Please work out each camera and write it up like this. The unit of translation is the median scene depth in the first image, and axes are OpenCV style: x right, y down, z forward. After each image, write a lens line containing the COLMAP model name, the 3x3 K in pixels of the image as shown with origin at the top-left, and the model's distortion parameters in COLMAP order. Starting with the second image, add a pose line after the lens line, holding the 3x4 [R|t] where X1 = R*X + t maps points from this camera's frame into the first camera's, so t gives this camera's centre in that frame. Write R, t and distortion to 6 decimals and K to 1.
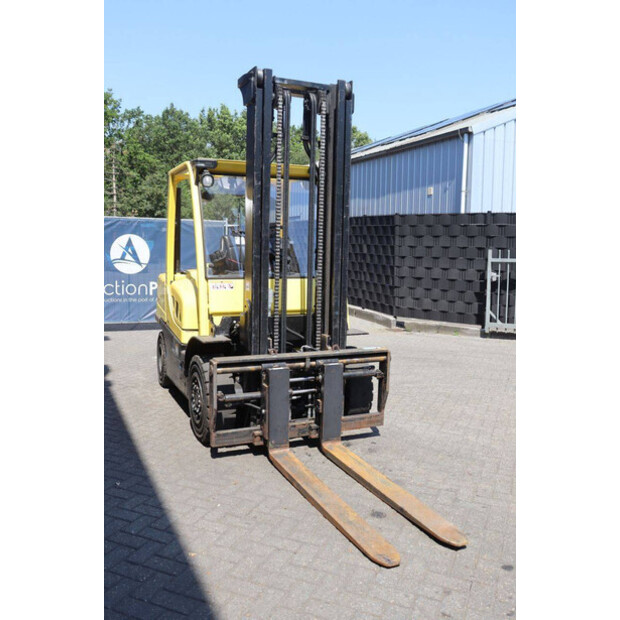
lens RADIAL K [[565.3, 0, 310.0], [0, 565.3, 310.1], [0, 0, 1]] dist [-0.129279, 0.146713]
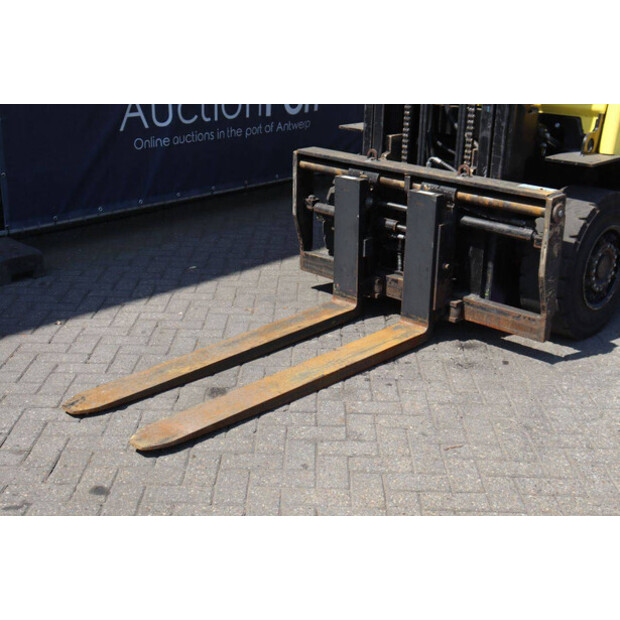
lens RADIAL K [[886.4, 0, 315.7], [0, 886.4, 308.2], [0, 0, 1]] dist [0.066646, 0.098444]
pose [[0.394165, 0.301937, -0.868025, 0.825401], [-0.119441, 0.953311, 0.277366, -0.031460], [0.911245, -0.005650, 0.411826, 0.514467]]
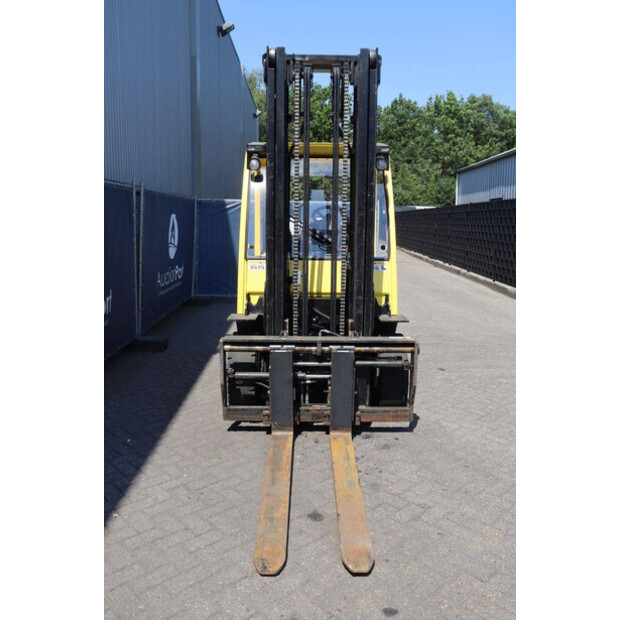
lens RADIAL K [[532.1, 0, 311.5], [0, 532.1, 307.7], [0, 0, 1]] dist [-0.143202, 0.129345]
pose [[0.915928, 0.053214, -0.397800, 0.343105], [-0.038680, 0.998261, 0.044479, -0.015366], [0.399475, -0.025352, 0.916394, 0.158745]]
